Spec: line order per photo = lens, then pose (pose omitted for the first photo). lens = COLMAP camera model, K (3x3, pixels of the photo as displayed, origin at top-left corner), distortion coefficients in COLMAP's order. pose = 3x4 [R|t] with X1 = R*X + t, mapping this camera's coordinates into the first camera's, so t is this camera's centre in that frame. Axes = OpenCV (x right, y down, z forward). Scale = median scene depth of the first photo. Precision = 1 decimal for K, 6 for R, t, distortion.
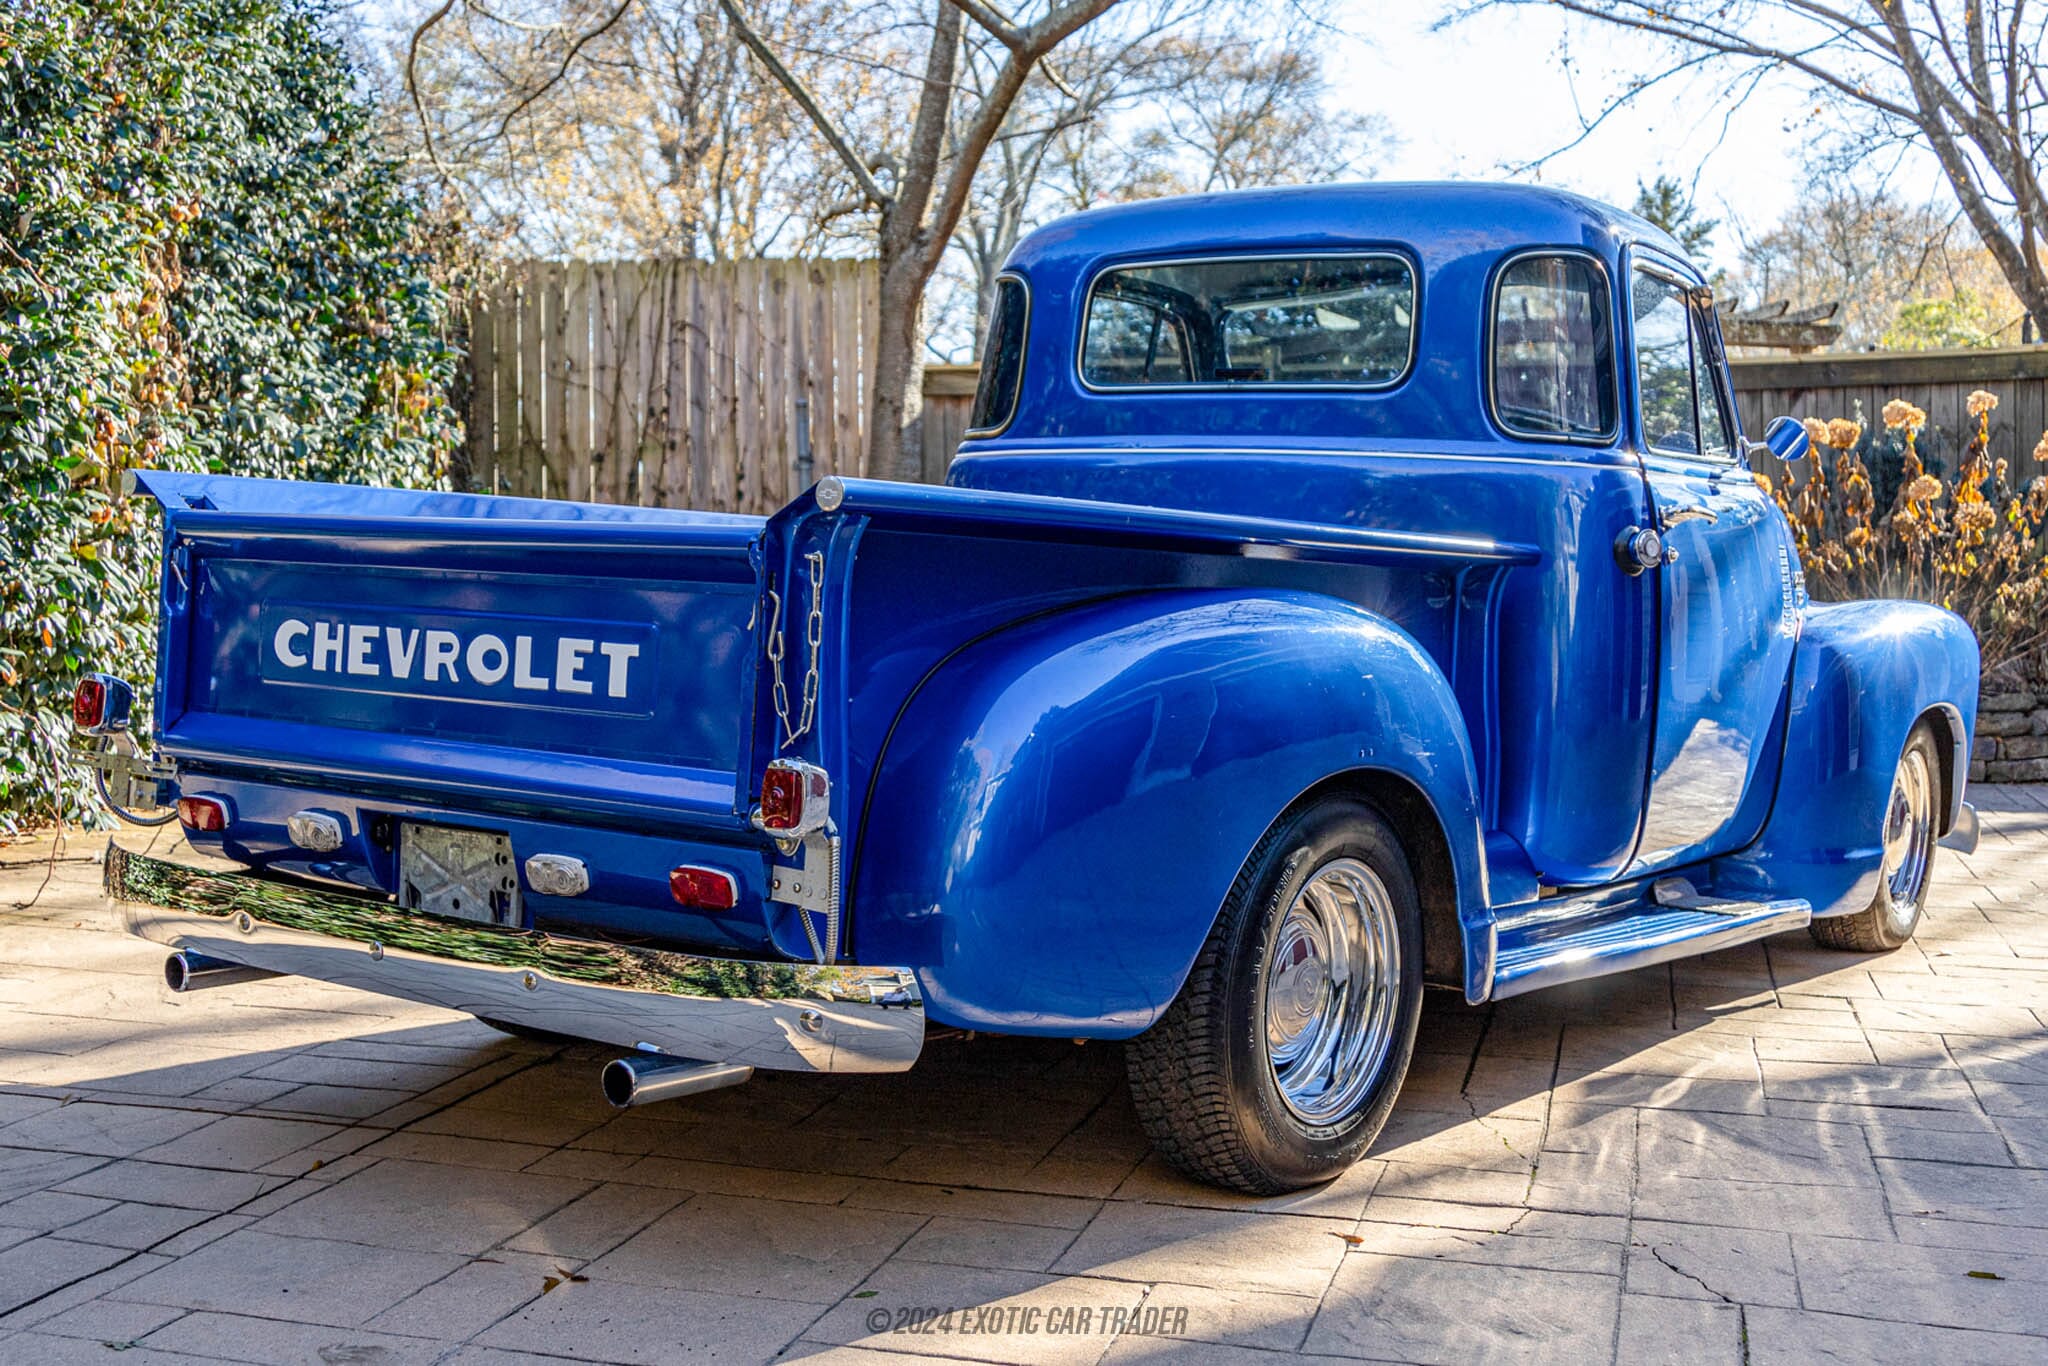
lens RADIAL K [[2409.2, 0, 1020.1], [0, 2409.2, 683.4], [0, 0, 1]] dist [0.024758, 0.000000]
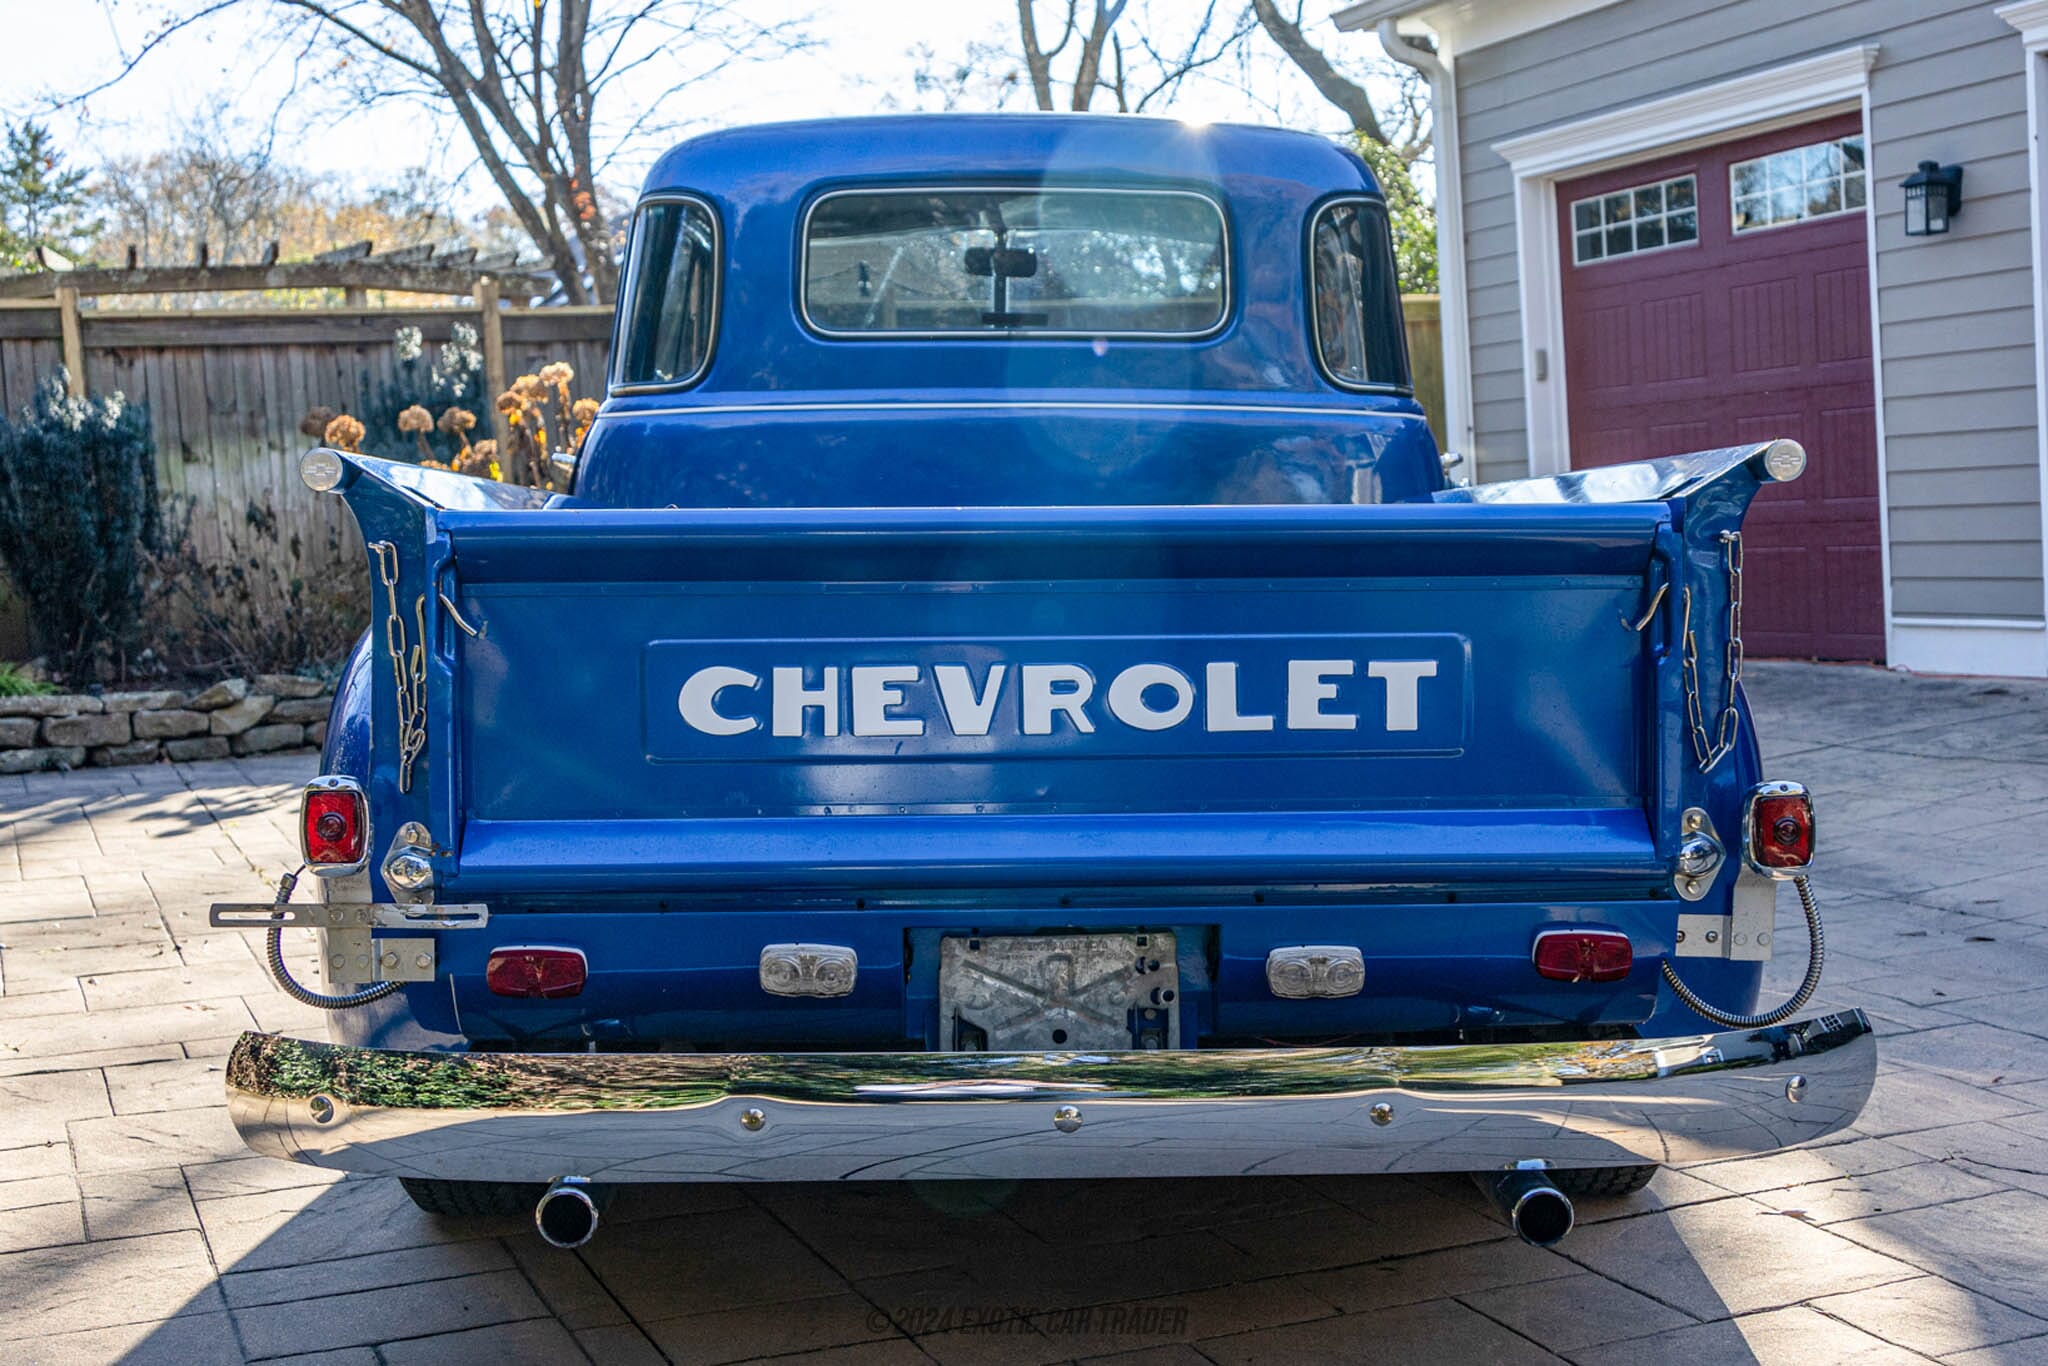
lens RADIAL K [[2367.4, 0, 1024.1], [0, 2367.4, 682.4], [0, 0, 1]] dist [-0.030200, 0.000000]
pose [[0.780354, -0.083138, 0.619787, -0.680956], [0.068893, 0.996520, 0.046932, -0.049886], [-0.621532, 0.006076, 0.783365, 0.447241]]
